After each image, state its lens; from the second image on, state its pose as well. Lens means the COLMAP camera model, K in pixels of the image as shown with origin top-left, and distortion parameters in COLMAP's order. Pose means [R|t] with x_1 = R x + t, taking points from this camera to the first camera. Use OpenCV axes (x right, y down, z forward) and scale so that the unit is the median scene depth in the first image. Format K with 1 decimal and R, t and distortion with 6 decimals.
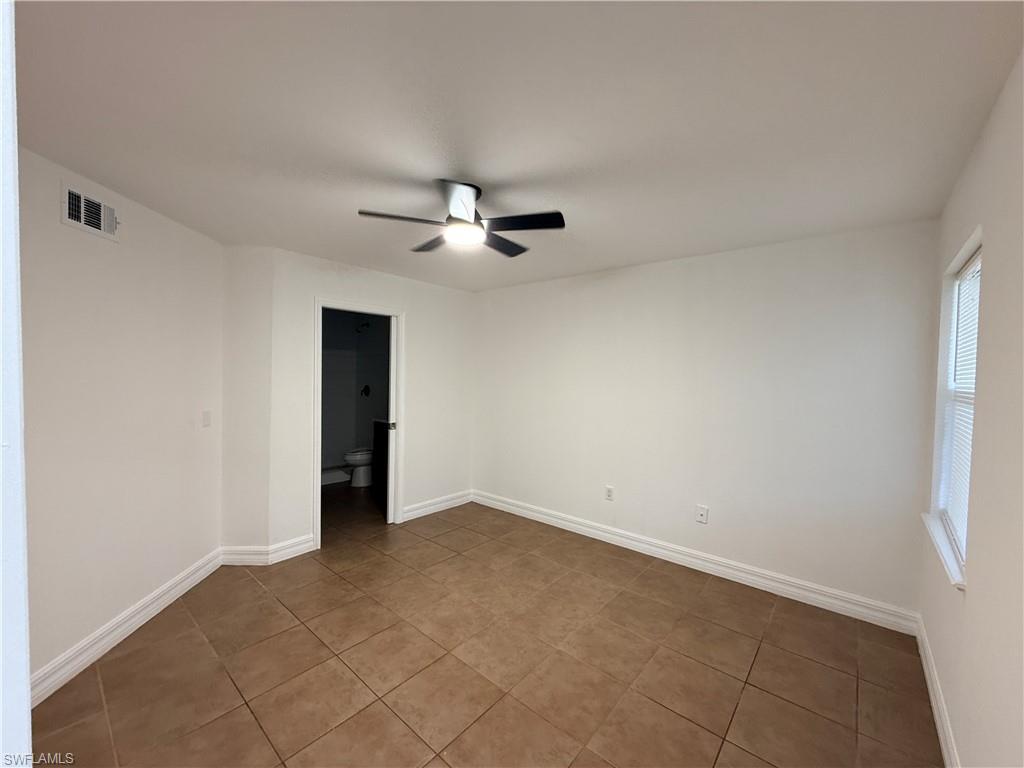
lens RADIAL K [[404.1, 0, 510.3], [0, 404.1, 386.1], [0, 0, 1]] dist [0.002577, 0.000114]
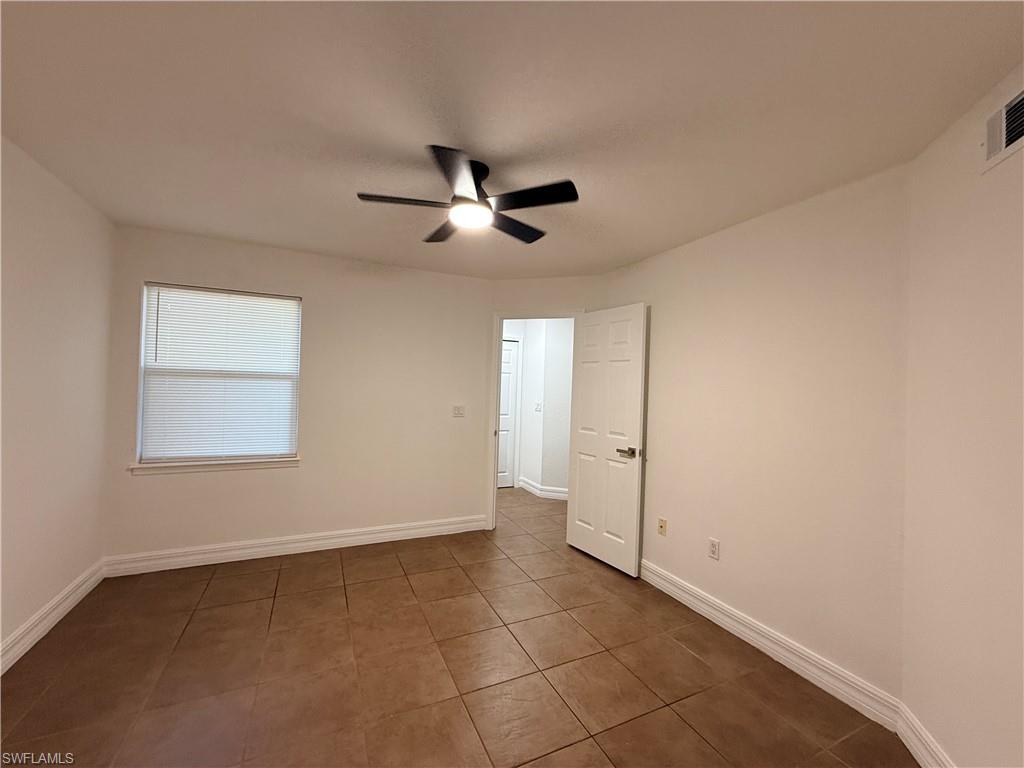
lens RADIAL K [[404.1, 0, 510.1], [0, 404.1, 382.4], [0, 0, 1]] dist [0.002577, 0.000114]
pose [[-0.914728, -0.040326, 0.402054, -0.581008], [-0.034678, 0.999171, 0.021318, -0.012439], [-0.402580, 0.005557, -0.915368, 1.799037]]
